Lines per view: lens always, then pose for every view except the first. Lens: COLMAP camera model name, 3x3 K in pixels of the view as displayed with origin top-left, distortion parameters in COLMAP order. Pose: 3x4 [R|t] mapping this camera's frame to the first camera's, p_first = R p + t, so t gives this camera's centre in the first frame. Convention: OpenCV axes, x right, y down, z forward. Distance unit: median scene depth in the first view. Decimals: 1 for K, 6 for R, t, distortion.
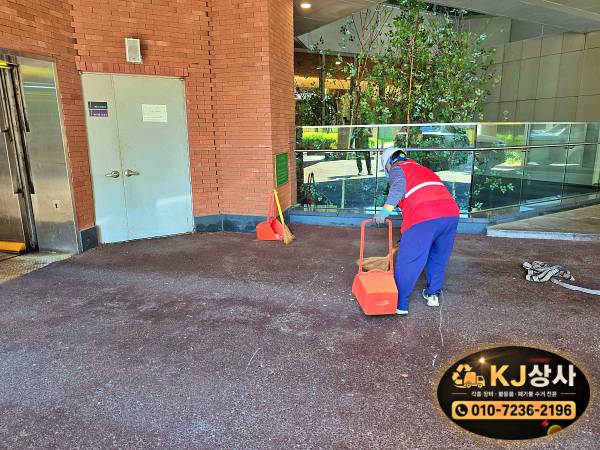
lens RADIAL K [[406.9, 0, 303.9], [0, 406.9, 223.0], [0, 0, 1]] dist [0.047883, -0.043727]
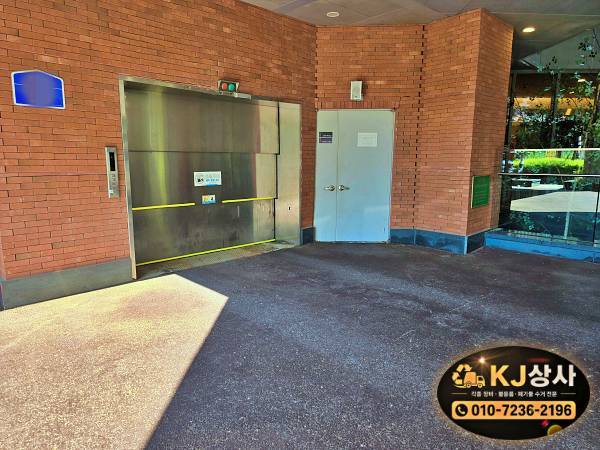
lens RADIAL K [[406.9, 0, 299.3], [0, 406.9, 226.5], [0, 0, 1]] dist [0.047883, -0.043727]
pose [[0.858723, 0.093653, -0.503810, 0.095206], [-0.120075, 0.992560, -0.020156, 0.035559], [0.498174, 0.077803, 0.863579, -0.121371]]
